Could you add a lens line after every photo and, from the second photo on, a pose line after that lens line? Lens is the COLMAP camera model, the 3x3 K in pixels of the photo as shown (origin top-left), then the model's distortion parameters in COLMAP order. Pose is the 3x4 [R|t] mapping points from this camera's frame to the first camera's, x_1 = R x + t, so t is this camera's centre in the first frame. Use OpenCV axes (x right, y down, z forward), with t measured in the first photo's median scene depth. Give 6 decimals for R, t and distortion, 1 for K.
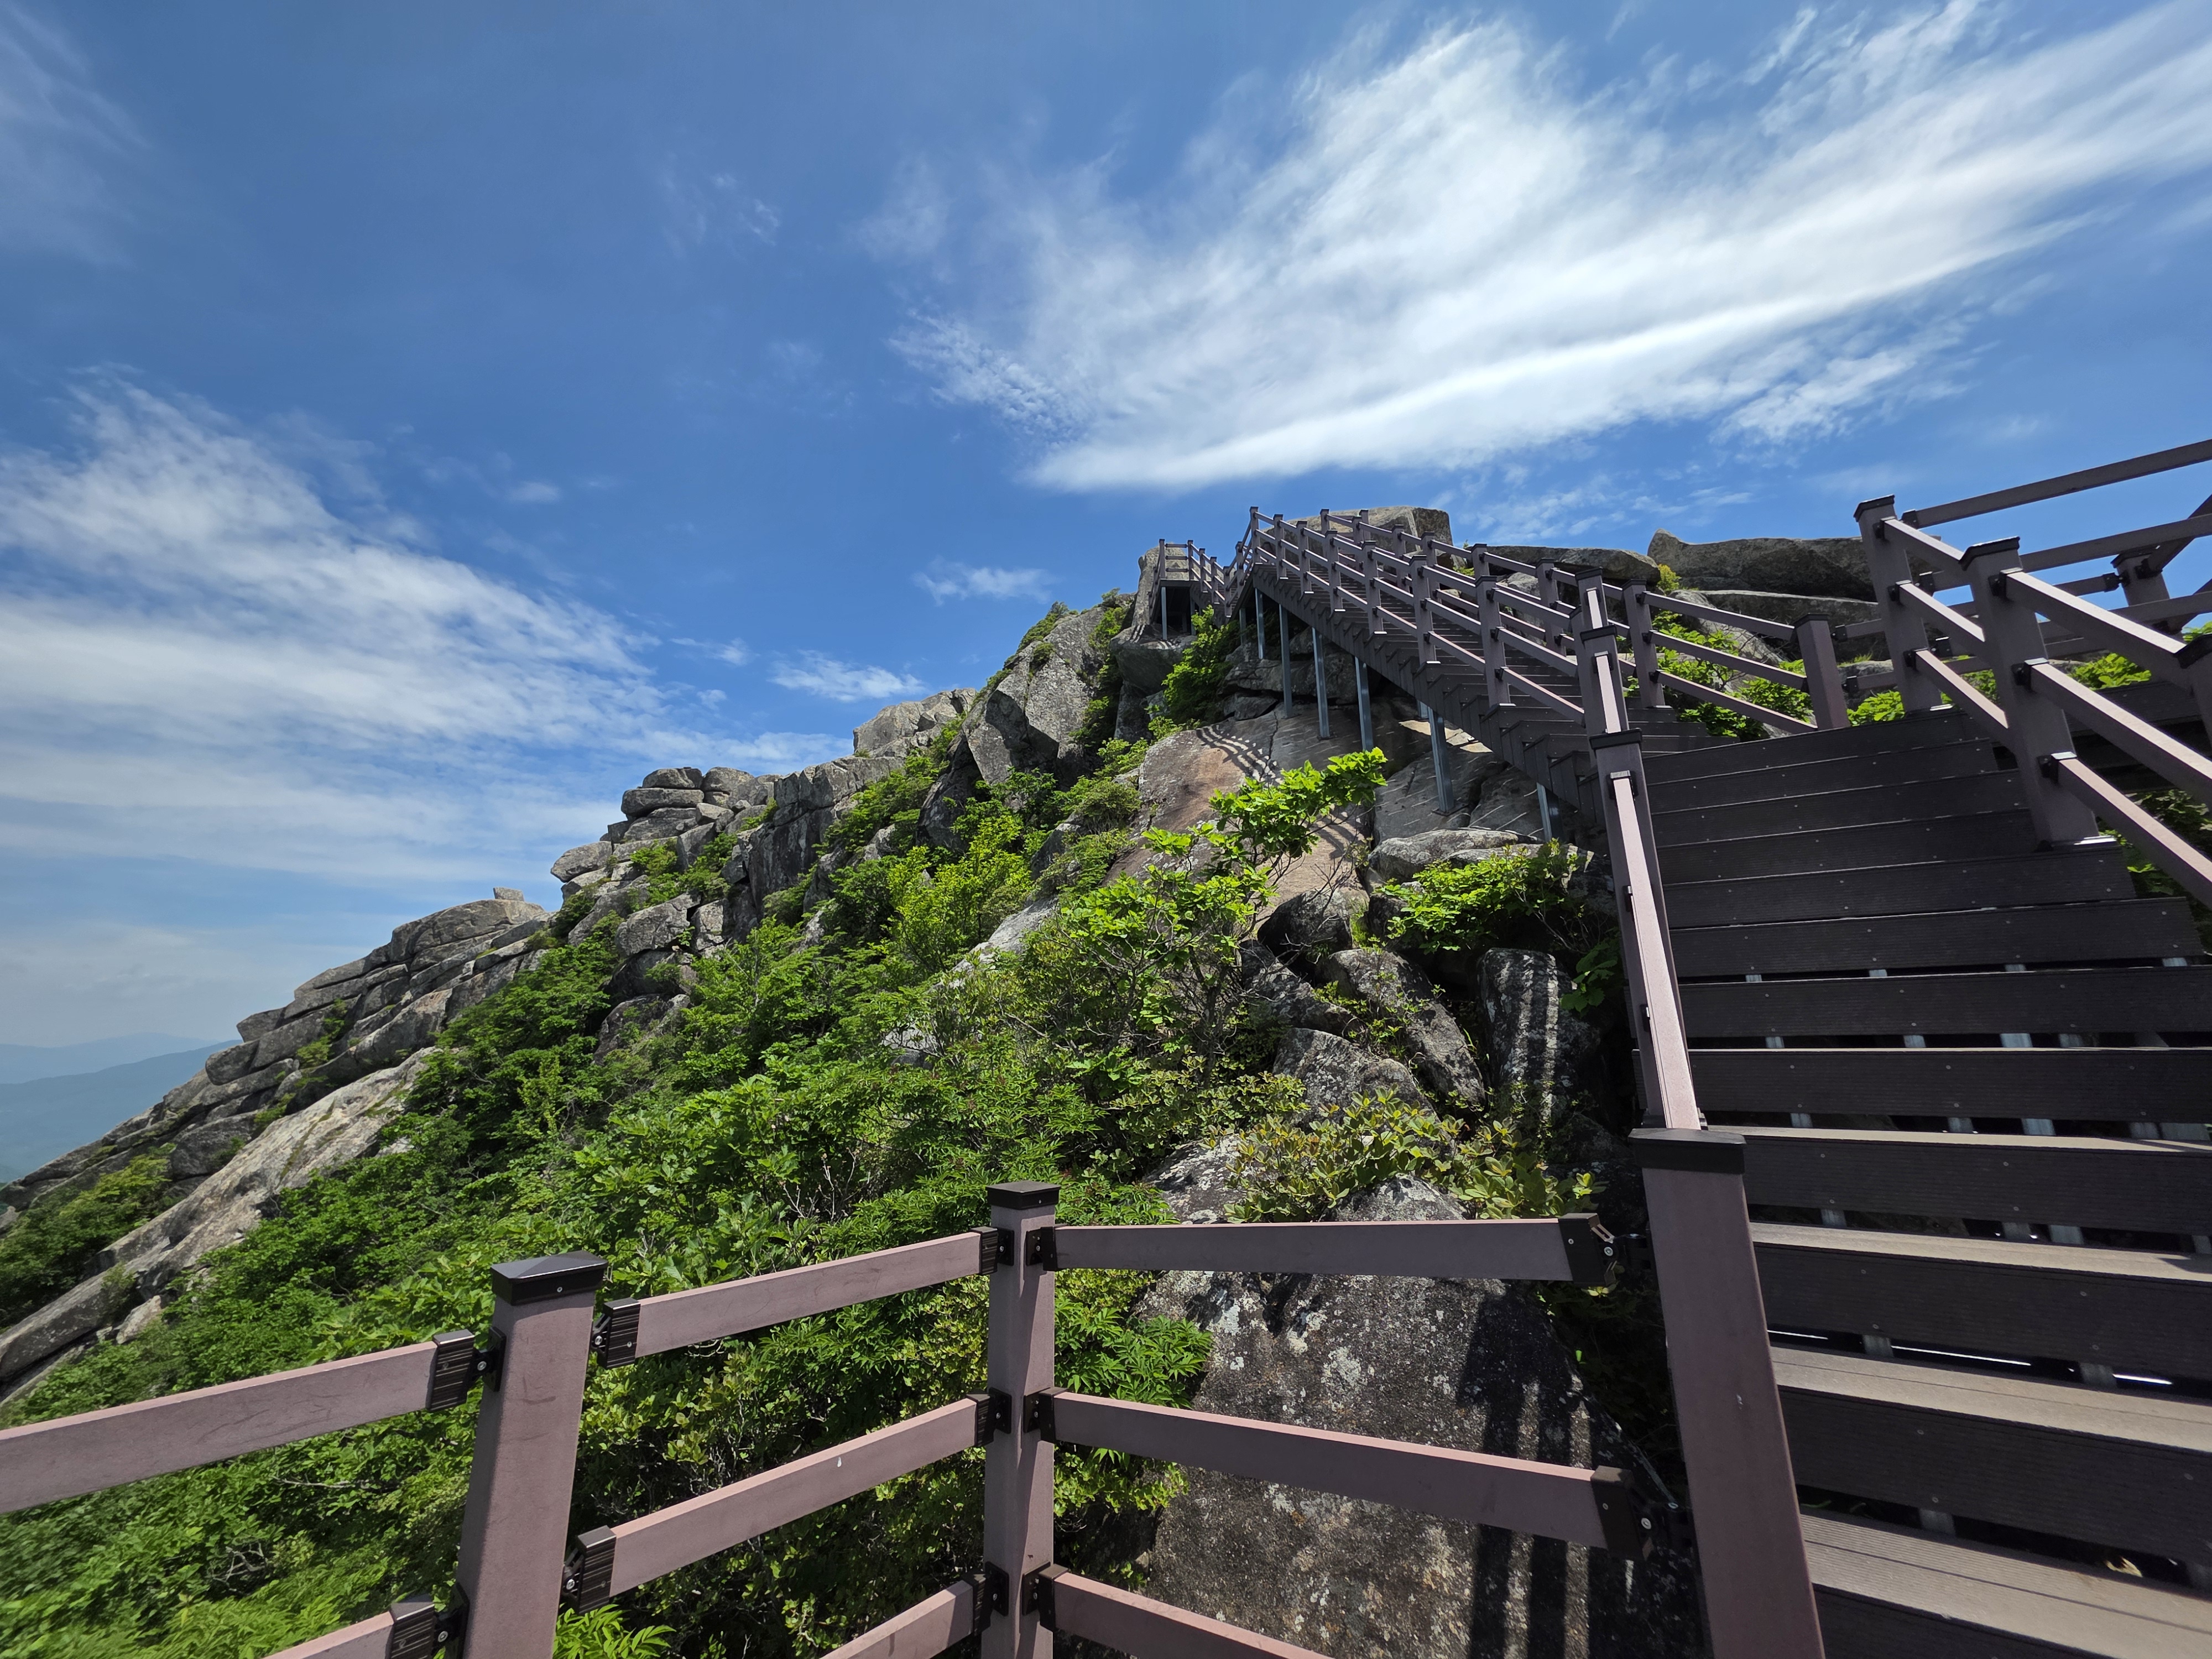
lens RADIAL K [[881.9, 0, 1106.0], [0, 881.9, 829.5], [0, 0, 1]] dist [0.010355, 0.000022]
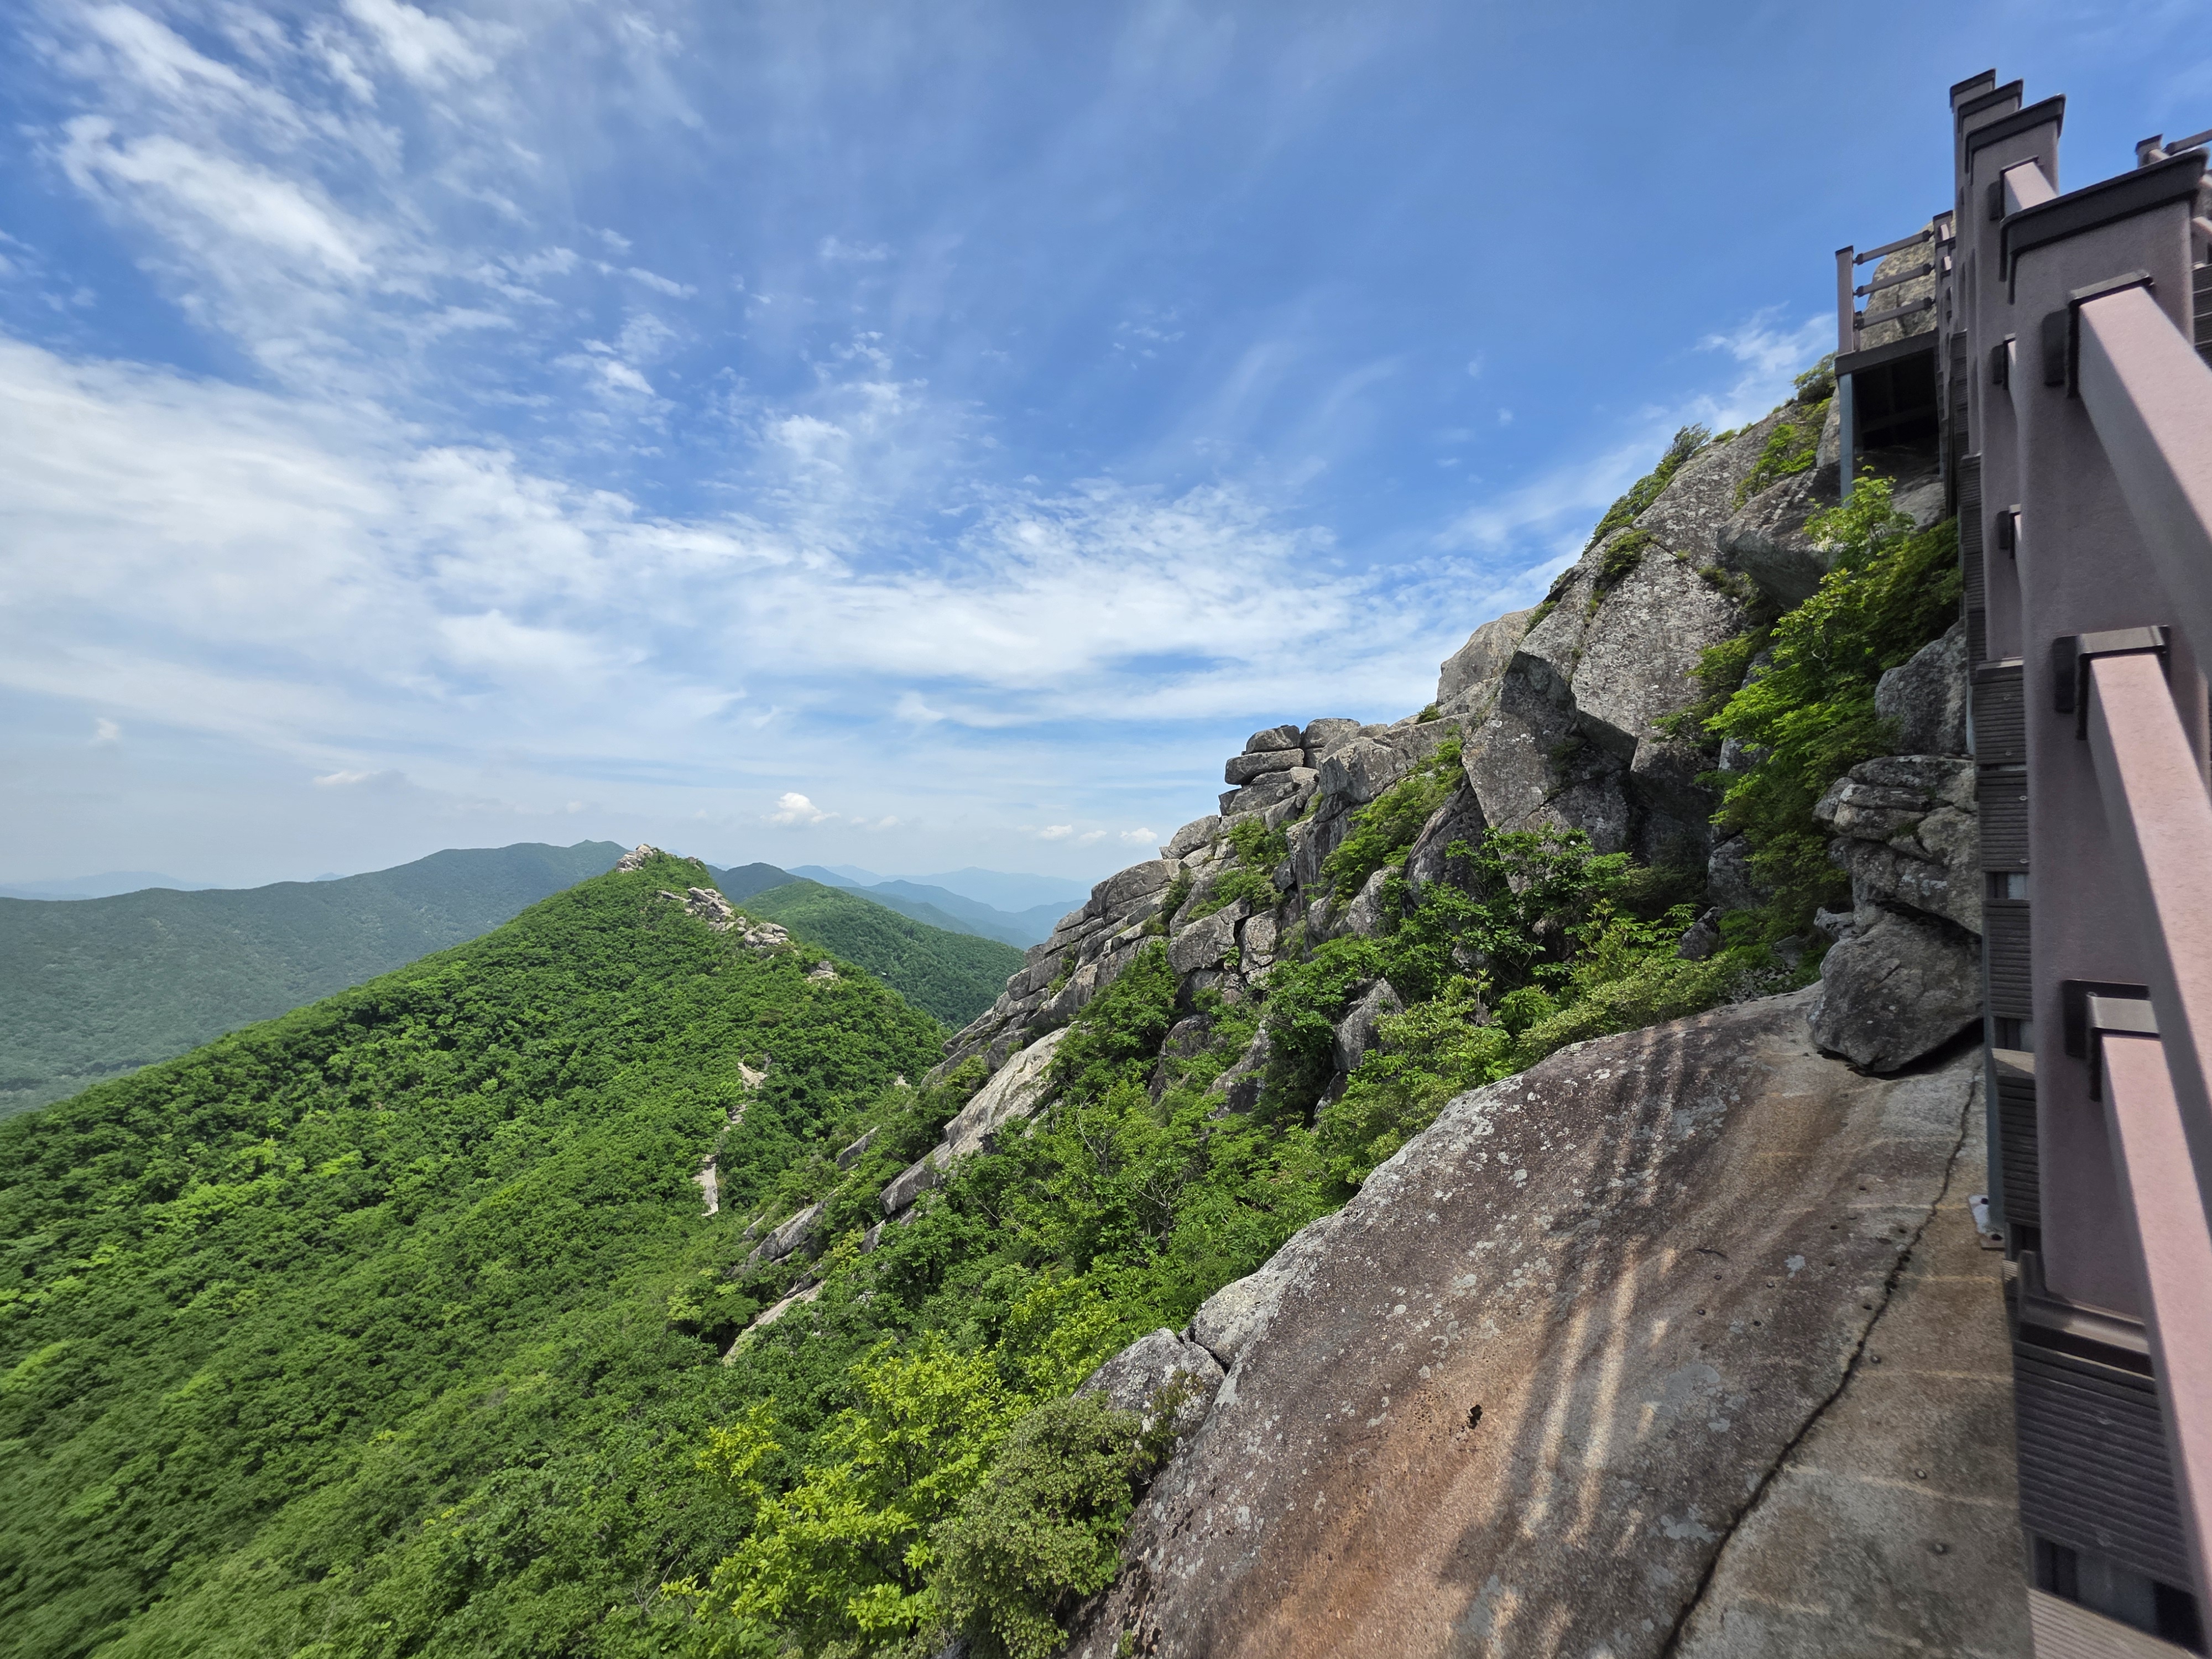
lens RADIAL K [[881.9, 0, 1106.0], [0, 881.9, 829.5], [0, 0, 1]] dist [0.010355, 0.000022]
pose [[0.680556, -0.012621, -0.732588, 0.092805], [0.127937, 0.986538, 0.101854, -0.109524], [0.721440, -0.163043, 0.673009, 0.318116]]
